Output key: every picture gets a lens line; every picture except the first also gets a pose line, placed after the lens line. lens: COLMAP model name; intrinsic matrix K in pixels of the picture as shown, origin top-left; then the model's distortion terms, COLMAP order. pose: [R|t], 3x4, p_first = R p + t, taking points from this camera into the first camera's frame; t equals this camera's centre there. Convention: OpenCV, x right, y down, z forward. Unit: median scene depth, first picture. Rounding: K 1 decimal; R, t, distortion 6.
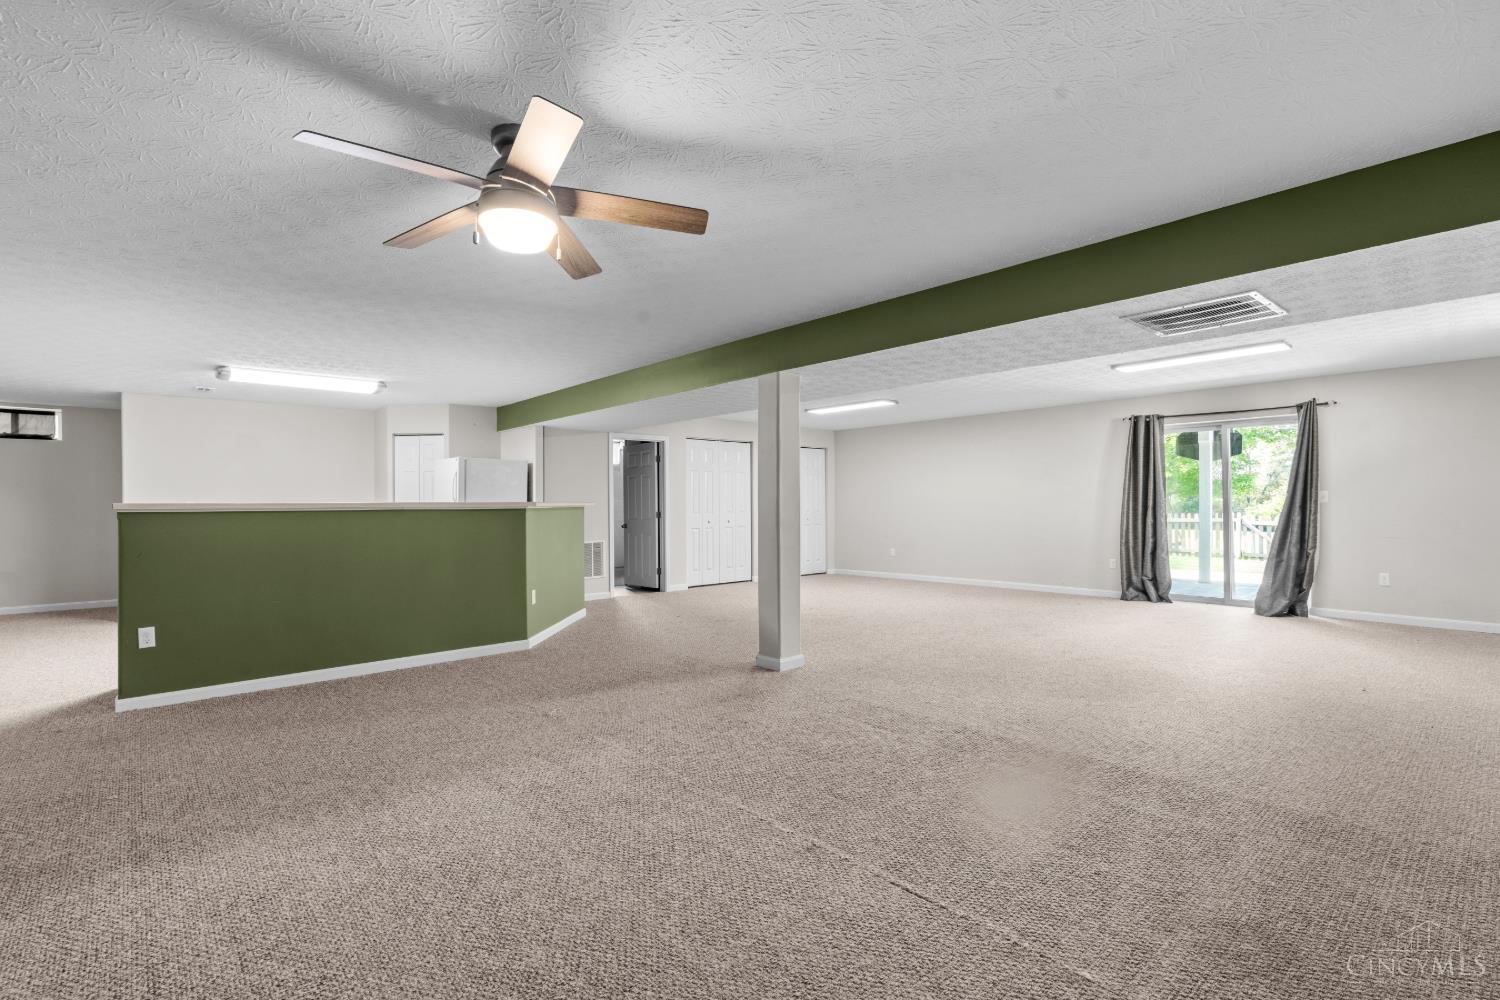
lens RADIAL K [[690.0, 0, 747.1], [0, 690.0, 493.3], [0, 0, 1]] dist [0.001332, 0.000193]
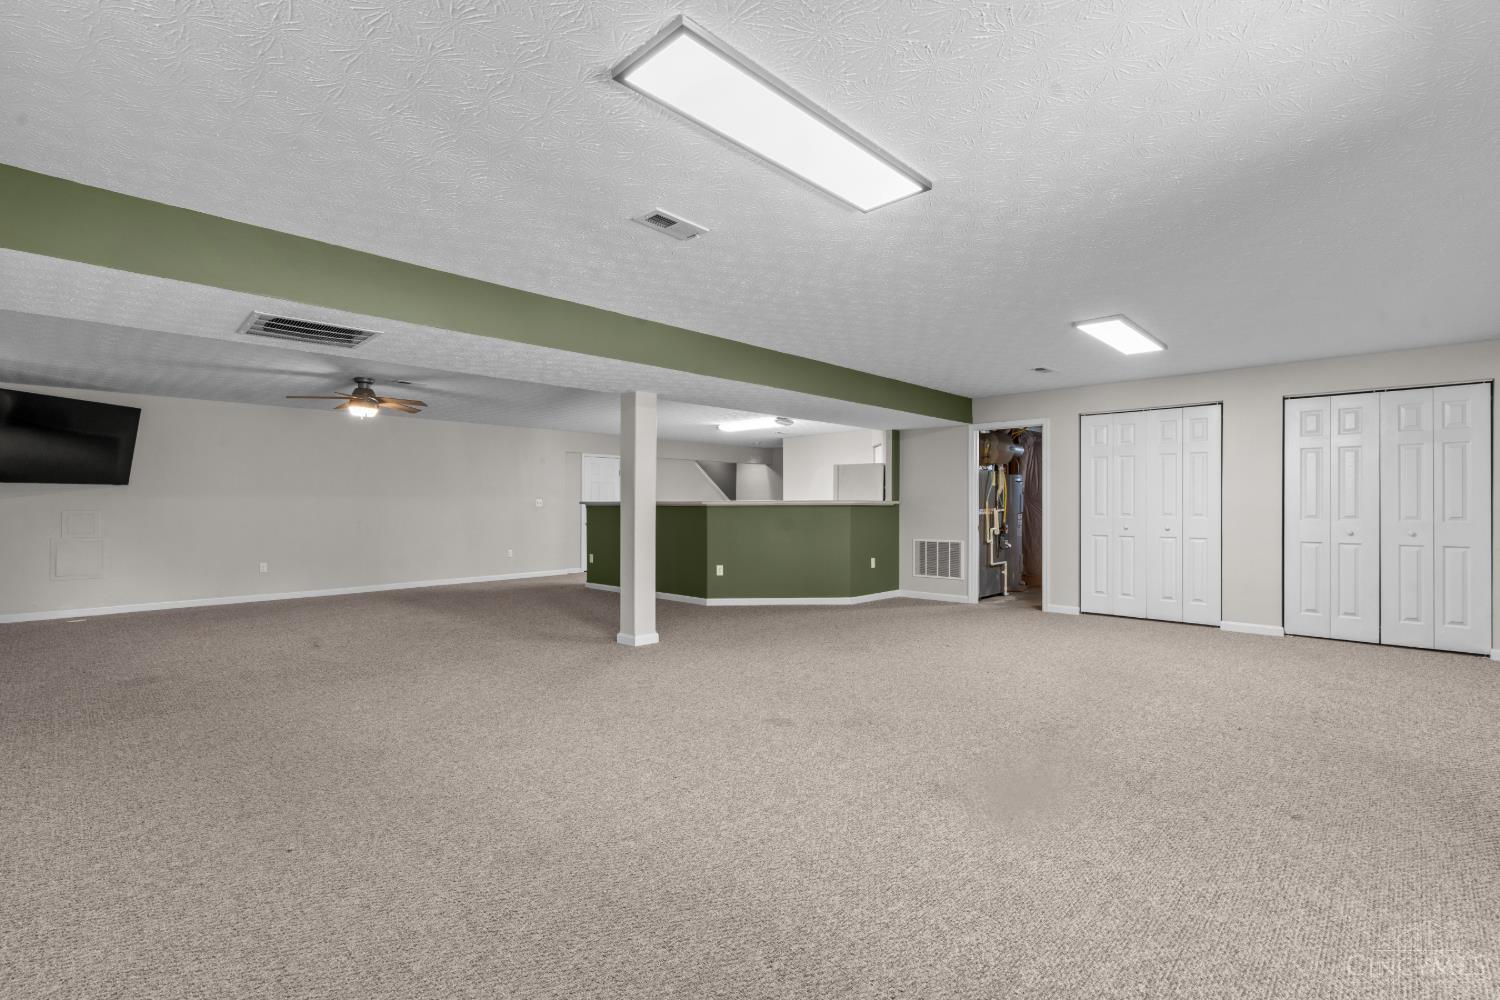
lens RADIAL K [[678.8, 0, 753.8], [0, 678.8, 507.4], [0, 0, 1]] dist [-0.002696, 0.000236]
pose [[0.094333, 0.008737, -0.995502, 1.030512], [0.010625, 0.999896, 0.009783, 0.015622], [0.995484, -0.011500, 0.094231, 0.954886]]
